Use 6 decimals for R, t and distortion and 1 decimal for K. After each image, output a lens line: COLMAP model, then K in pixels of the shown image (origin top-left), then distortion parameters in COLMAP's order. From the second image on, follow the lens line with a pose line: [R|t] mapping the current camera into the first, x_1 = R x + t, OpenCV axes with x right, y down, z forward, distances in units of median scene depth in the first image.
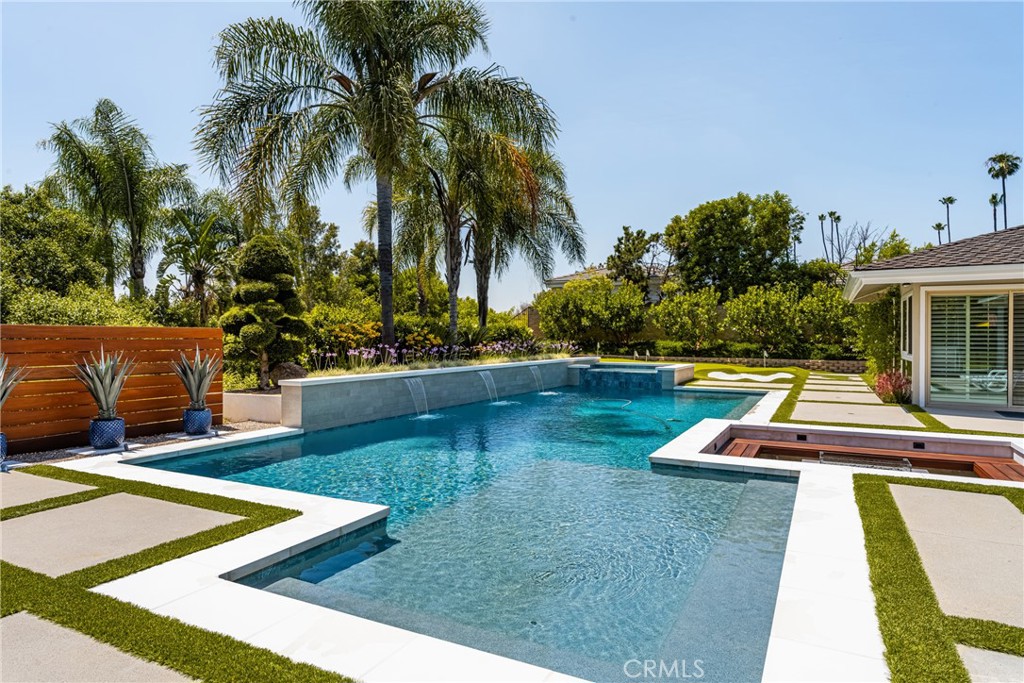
lens RADIAL K [[607.2, 0, 512.0], [0, 607.2, 341.5], [0, 0, 1]] dist [0.001237, 0.000137]
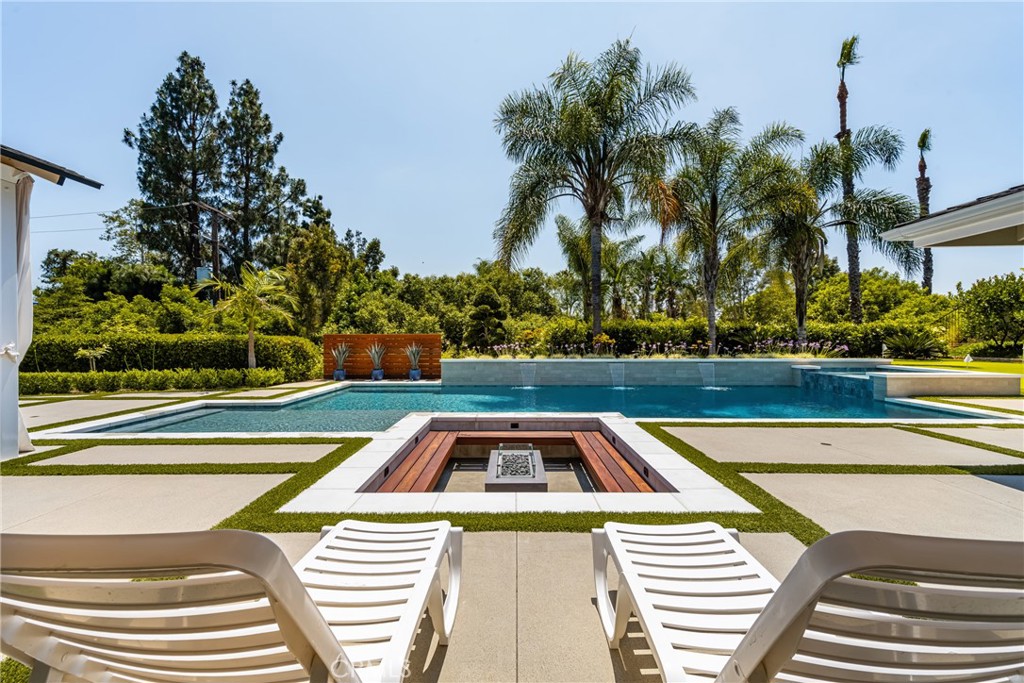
lens RADIAL K [[451.2, 0, 512.0], [0, 451.2, 341.5], [0, 0, 1]] dist [0.001701, 0.000077]
pose [[0.437596, 0.004157, -0.899162, 0.428092], [-0.002924, 0.999991, 0.003200, -0.000003], [0.899167, 0.001229, 0.437604, 0.215944]]
